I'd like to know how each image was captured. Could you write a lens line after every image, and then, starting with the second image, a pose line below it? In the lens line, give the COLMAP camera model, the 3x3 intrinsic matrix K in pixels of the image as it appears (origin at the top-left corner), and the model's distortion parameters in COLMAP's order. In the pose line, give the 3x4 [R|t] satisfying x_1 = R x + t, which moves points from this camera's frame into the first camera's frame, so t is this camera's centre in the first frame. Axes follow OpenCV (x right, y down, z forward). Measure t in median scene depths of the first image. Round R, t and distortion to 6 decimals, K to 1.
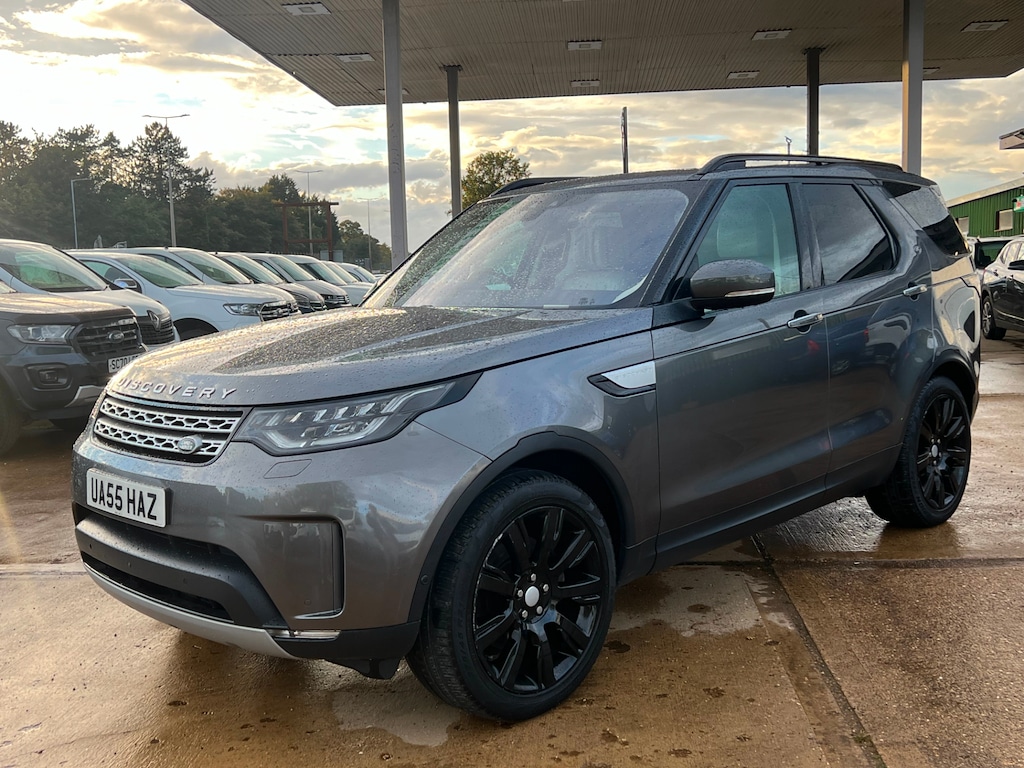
lens RADIAL K [[851.8, 0, 552.0], [0, 851.8, 384.7], [0, 0, 1]] dist [0.042896, -0.008731]
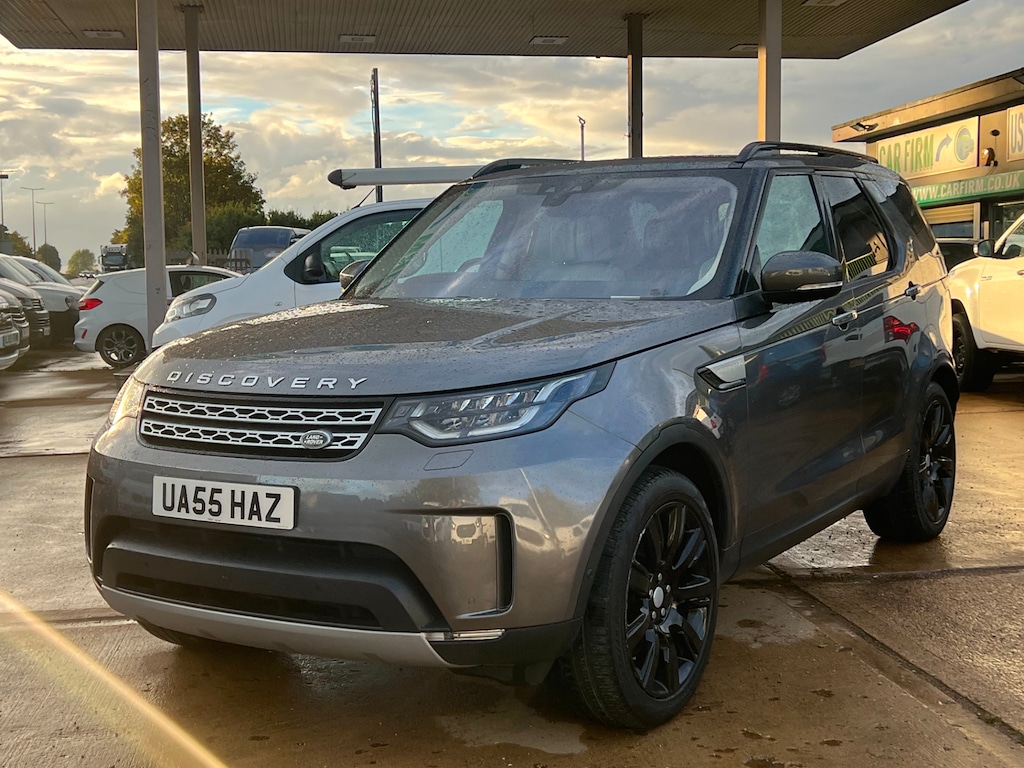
lens RADIAL K [[1060.7, 0, 515.2], [0, 1060.7, 384.1], [0, 0, 1]] dist [0.103527, -0.206010]
pose [[0.983659, -0.002556, 0.180022, -0.397072], [0.007785, 0.999568, -0.028347, 0.042536], [-0.179872, 0.029285, 0.983254, -0.152729]]
